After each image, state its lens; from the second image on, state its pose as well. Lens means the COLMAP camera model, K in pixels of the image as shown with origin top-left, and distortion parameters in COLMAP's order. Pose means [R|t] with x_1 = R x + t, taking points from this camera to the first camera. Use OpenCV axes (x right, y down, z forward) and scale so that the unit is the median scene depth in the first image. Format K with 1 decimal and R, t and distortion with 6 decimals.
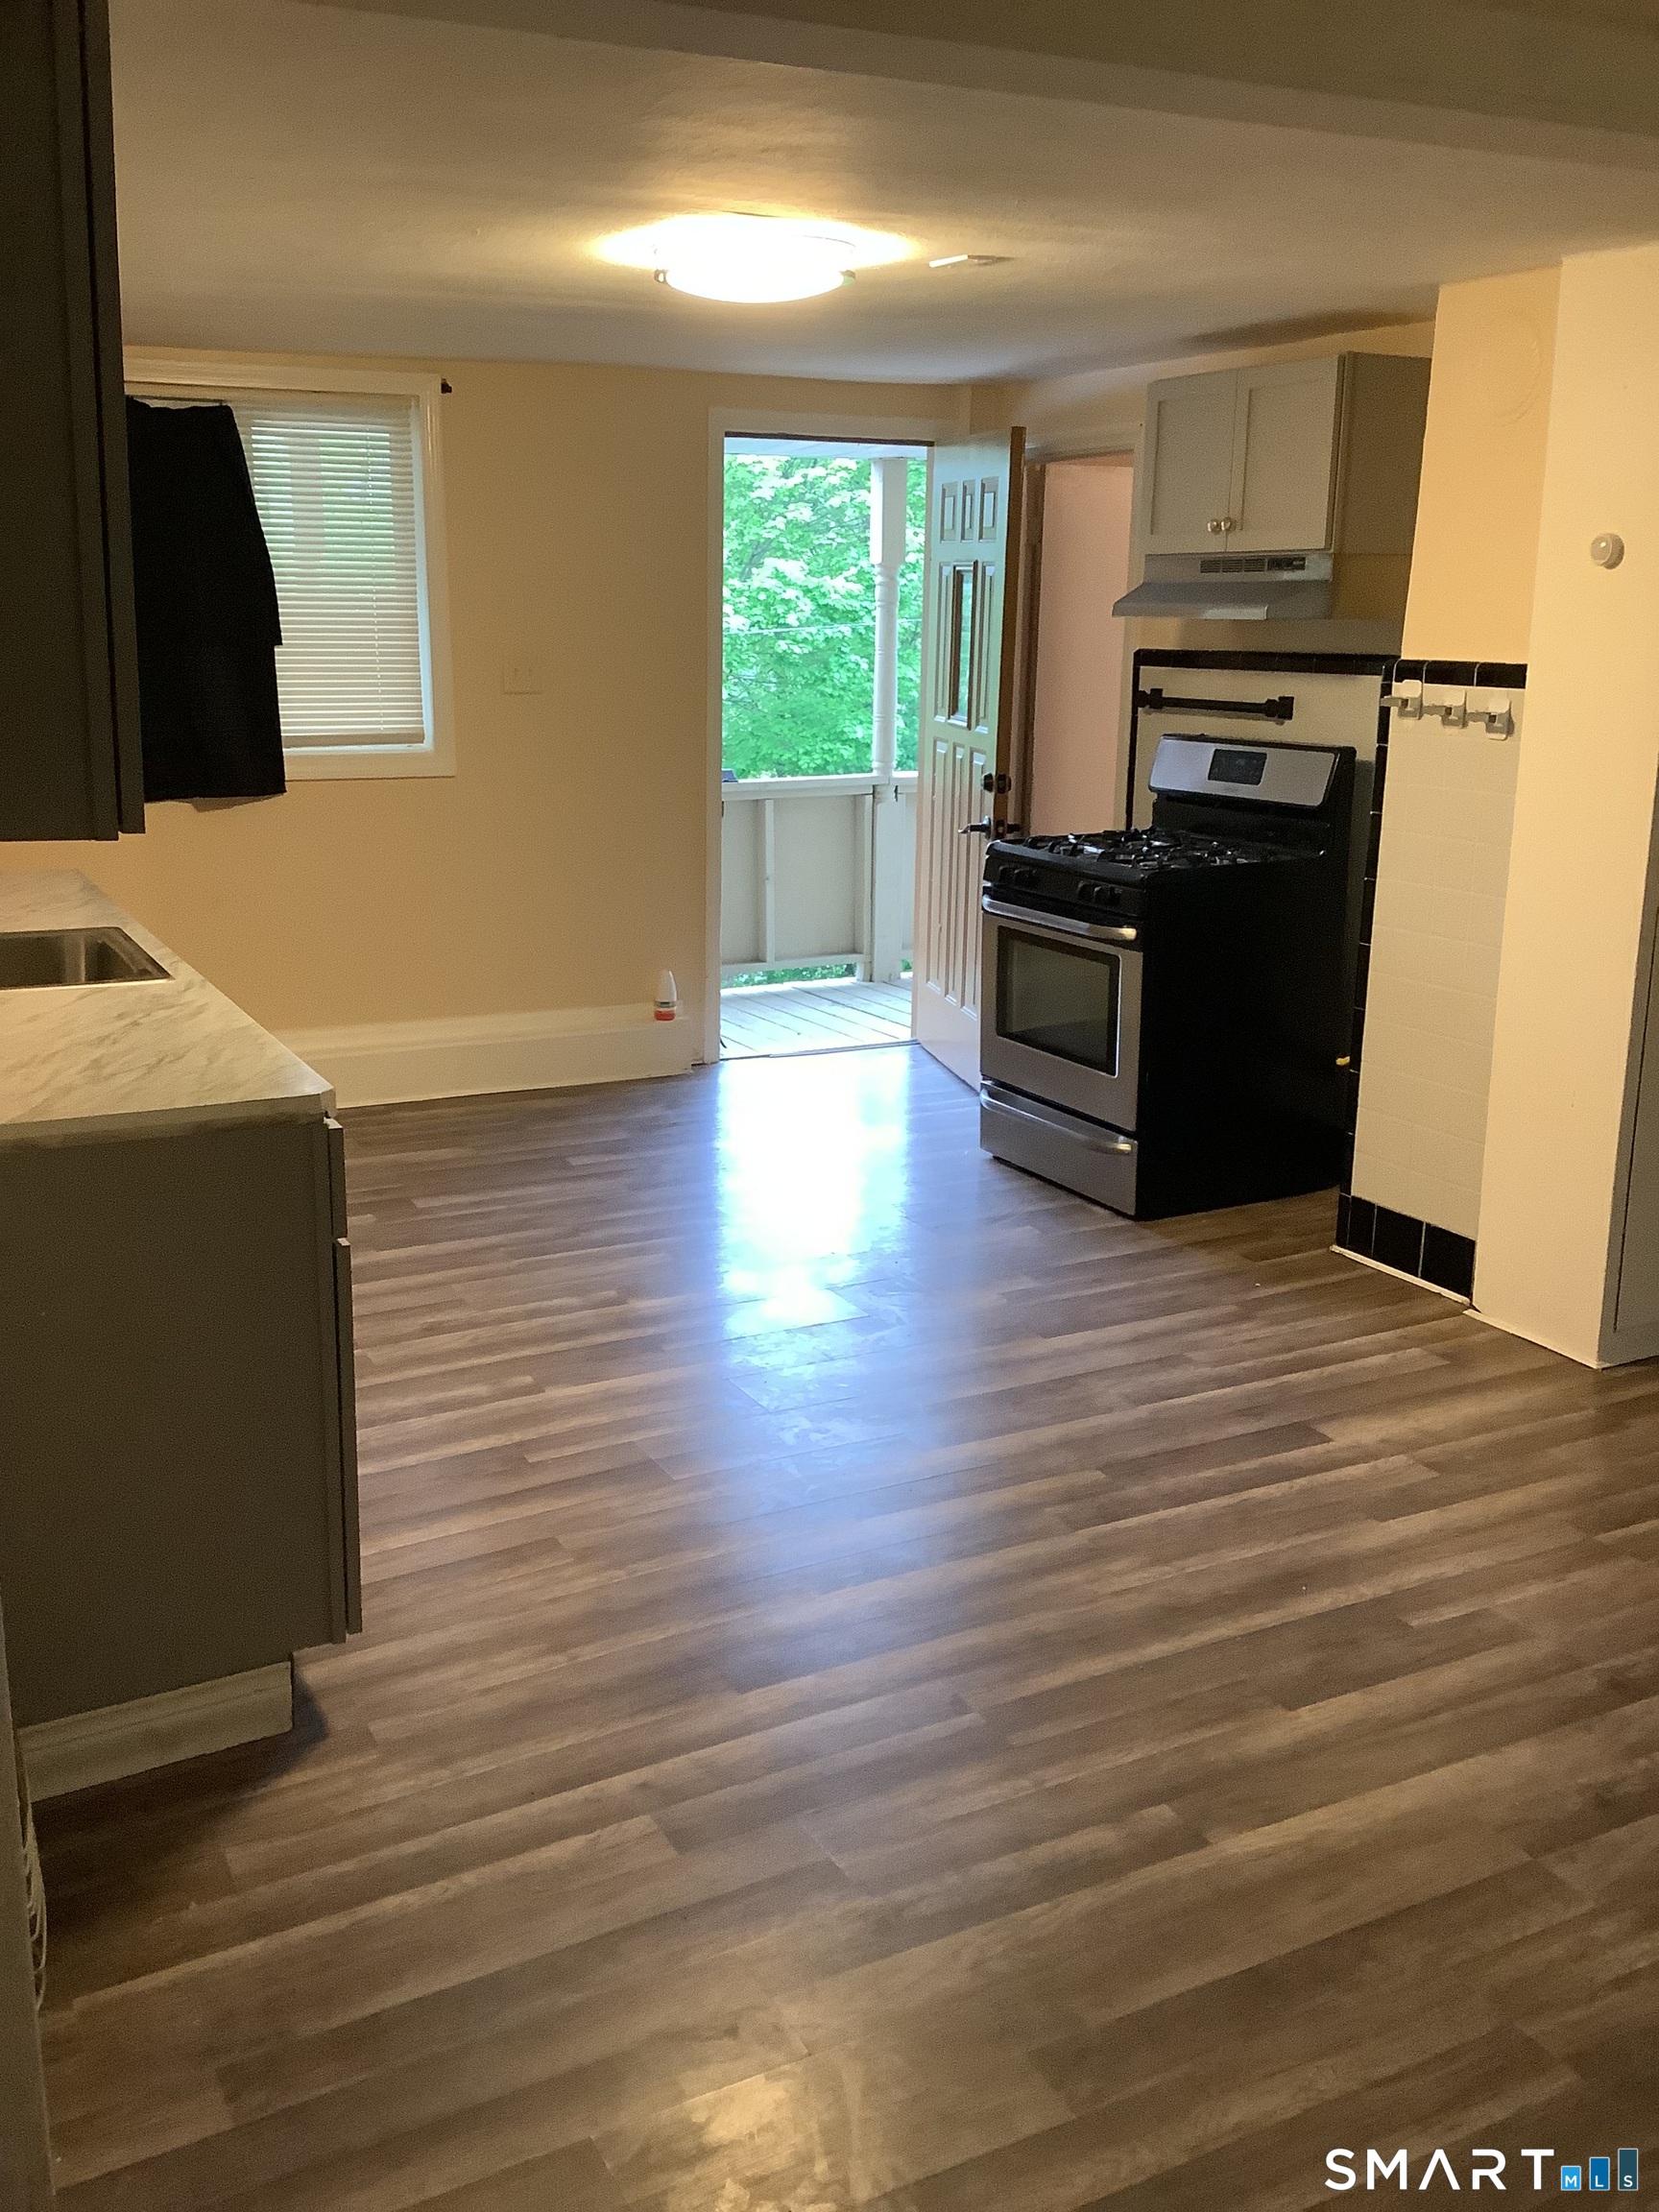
lens RADIAL K [[2005.0, 0, 829.5], [0, 2005.0, 1106.0], [0, 0, 1]] dist [0.103732, -0.191156]
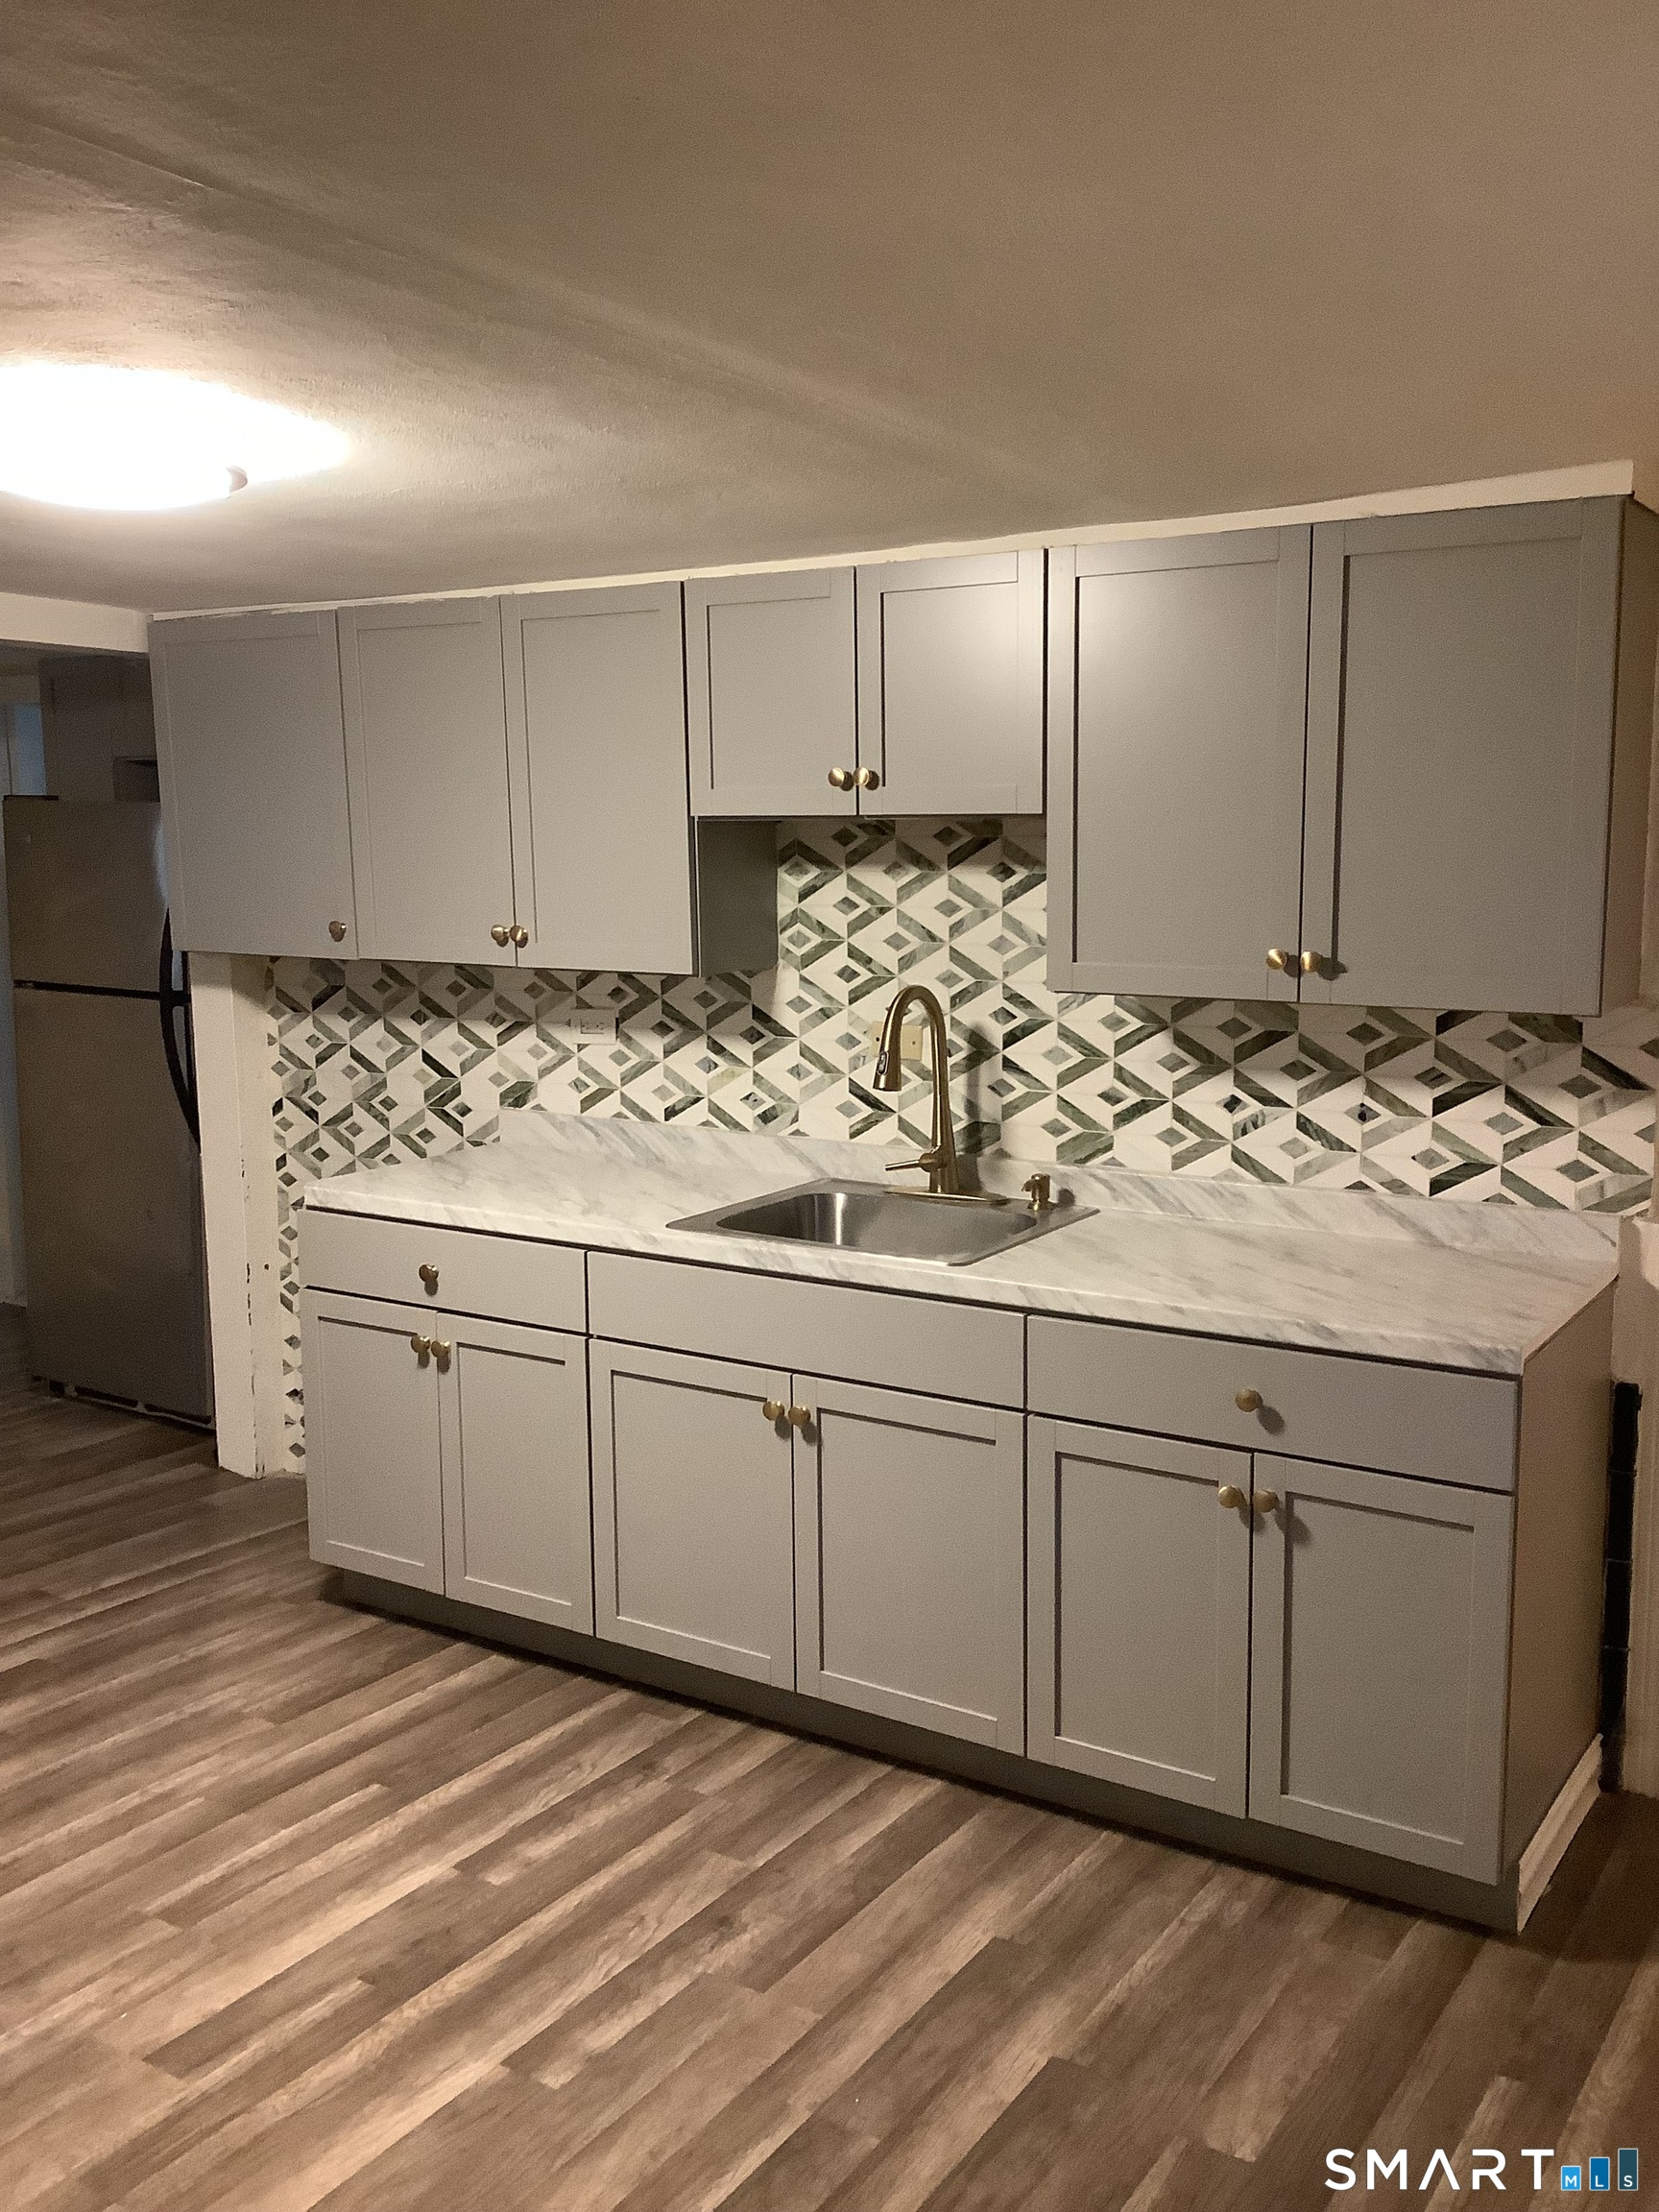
lens RADIAL K [[2005.0, 0, 829.5], [0, 2005.0, 1106.0], [0, 0, 1]] dist [0.103732, -0.191156]
pose [[-0.868642, 0.060000, -0.491794, 0.112882], [-0.126367, 0.932977, 0.337024, -0.464720], [0.479054, 0.354900, -0.802841, 1.771348]]
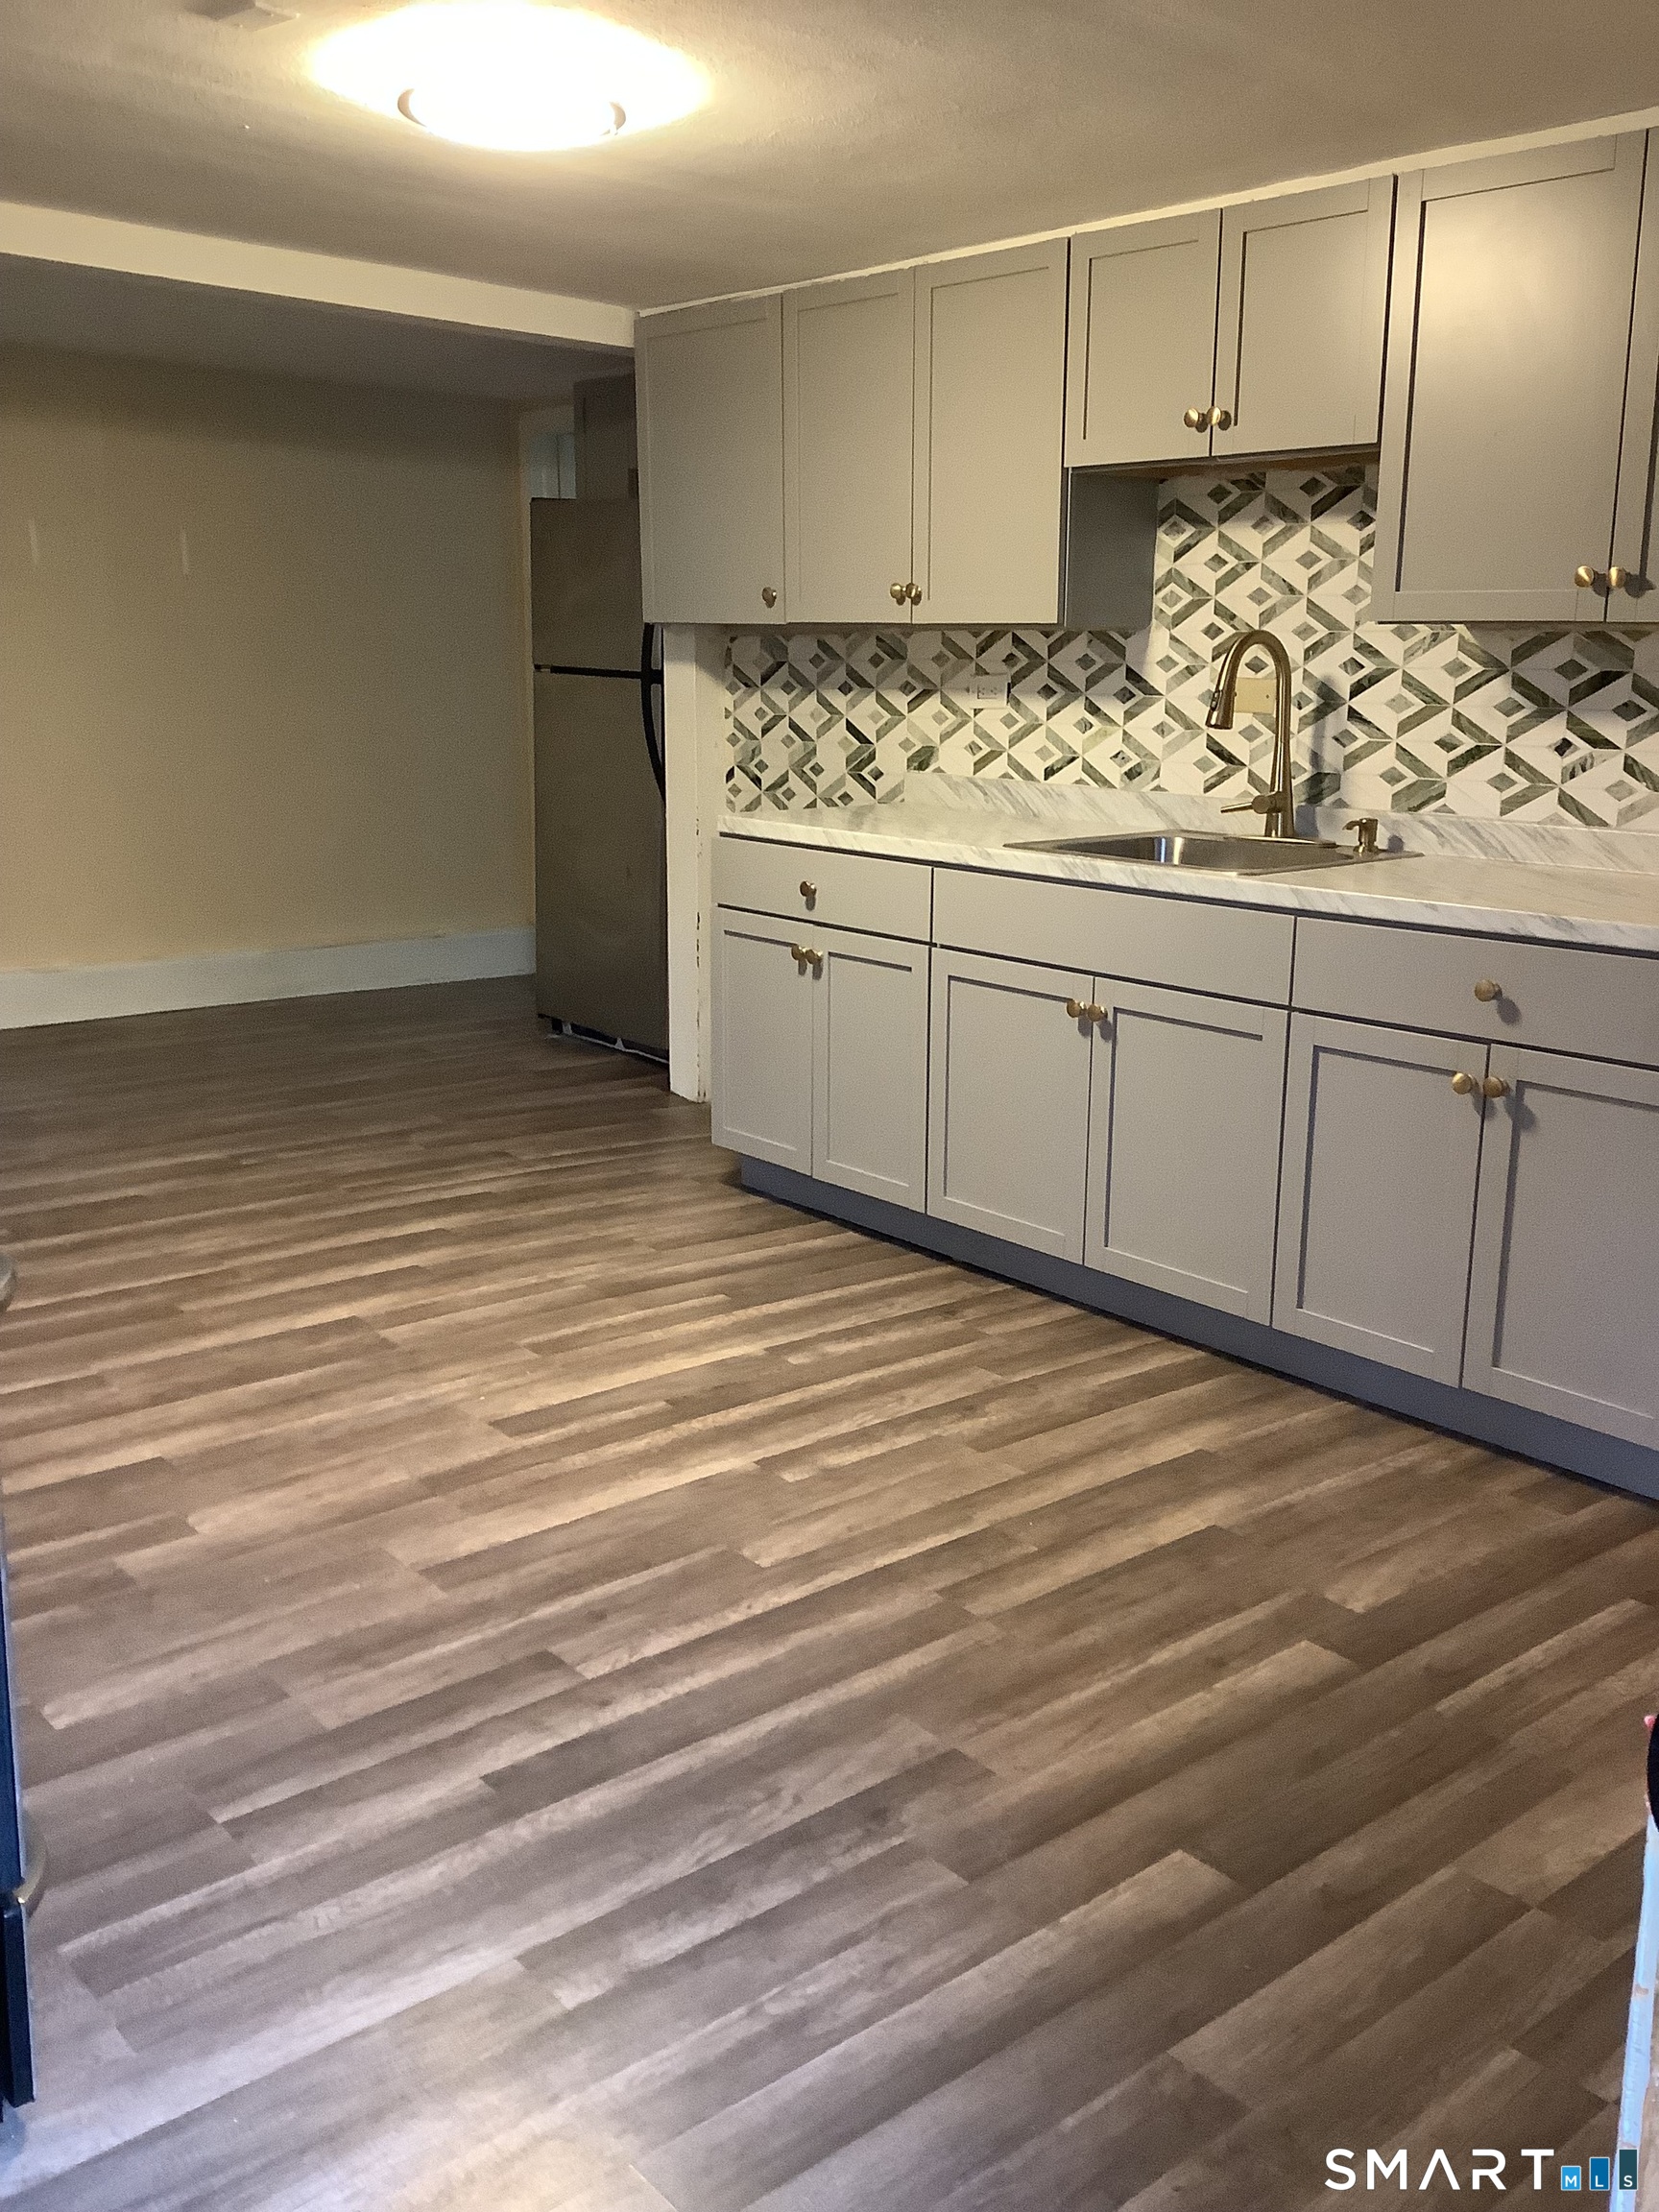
lens RADIAL K [[1981.3, 0, 829.5], [0, 1981.3, 1106.0], [0, 0, 1]] dist [0.161469, -0.339744]
pose [[-0.974675, 0.022879, -0.222451, 0.034872], [-0.080749, 0.891628, 0.445509, -0.414102], [0.208536, 0.452190, -0.867201, 1.946507]]
